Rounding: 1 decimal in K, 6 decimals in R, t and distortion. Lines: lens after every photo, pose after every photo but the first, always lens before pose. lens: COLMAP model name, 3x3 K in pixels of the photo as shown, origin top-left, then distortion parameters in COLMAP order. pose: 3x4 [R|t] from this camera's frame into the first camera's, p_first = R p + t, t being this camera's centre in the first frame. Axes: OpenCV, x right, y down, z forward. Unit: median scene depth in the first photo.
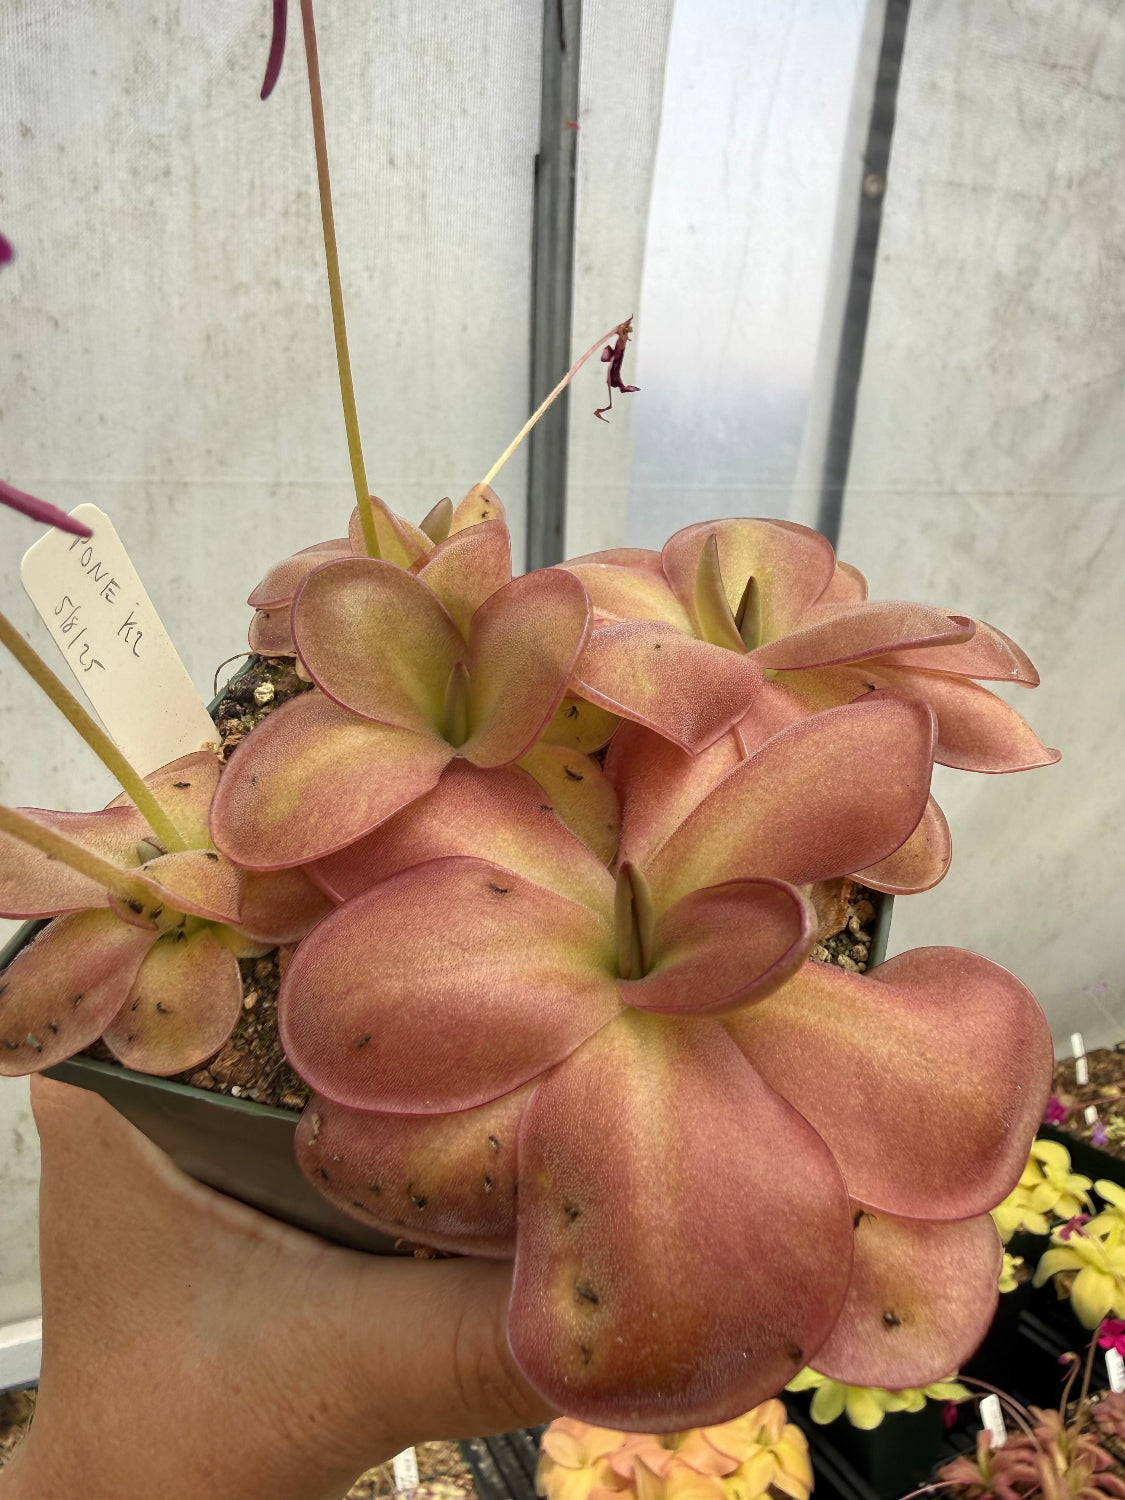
lens RADIAL K [[1207.6, 0, 582.5], [0, 1207.6, 747.8], [0, 0, 1]] dist [-0.006948, -0.011658]
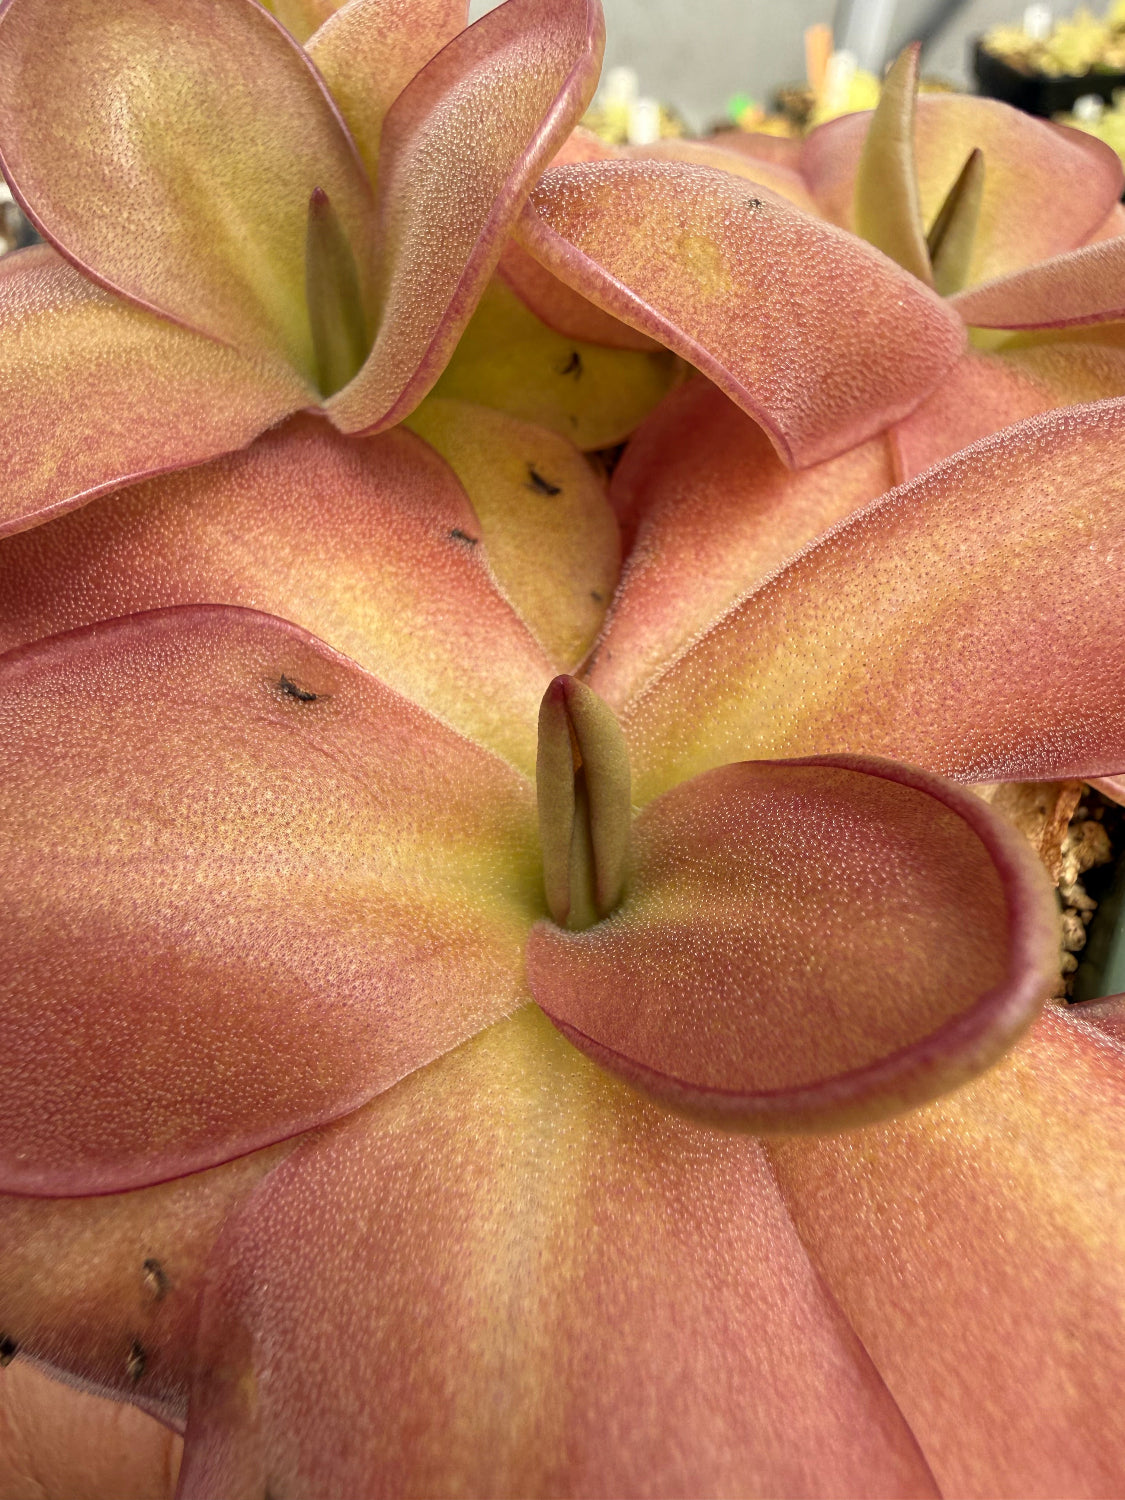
lens RADIAL K [[1178.9, 0, 532.6], [0, 1178.9, 747.8], [0, 0, 1]] dist [0.000432, -0.003594]
pose [[0.981173, 0.157810, -0.111331, 0.069084], [-0.135306, 0.973036, 0.186798, 0.044942], [0.137807, -0.168218, 0.976070, 0.591575]]
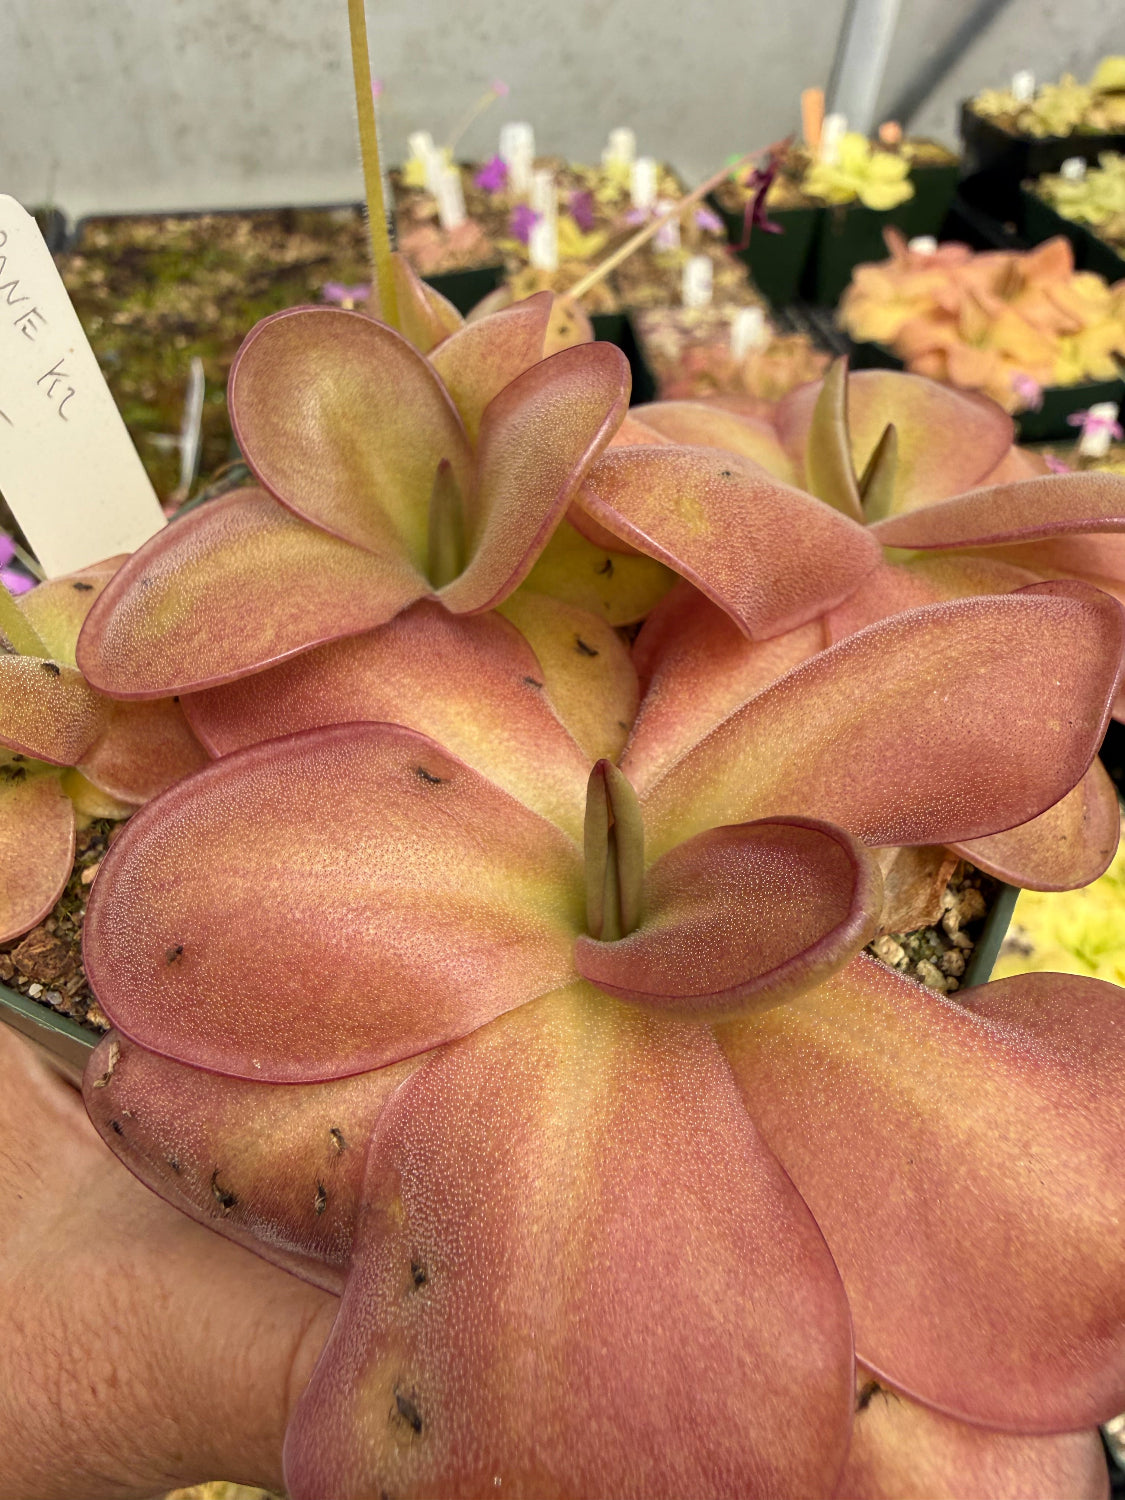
lens RADIAL K [[1178.9, 0, 532.6], [0, 1178.9, 747.8], [0, 0, 1]] dist [0.000432, -0.003594]
pose [[0.976092, 0.157460, -0.149839, 0.088721], [-0.151046, 0.987087, 0.053339, 0.056796], [0.156303, -0.029431, 0.987271, 0.348110]]
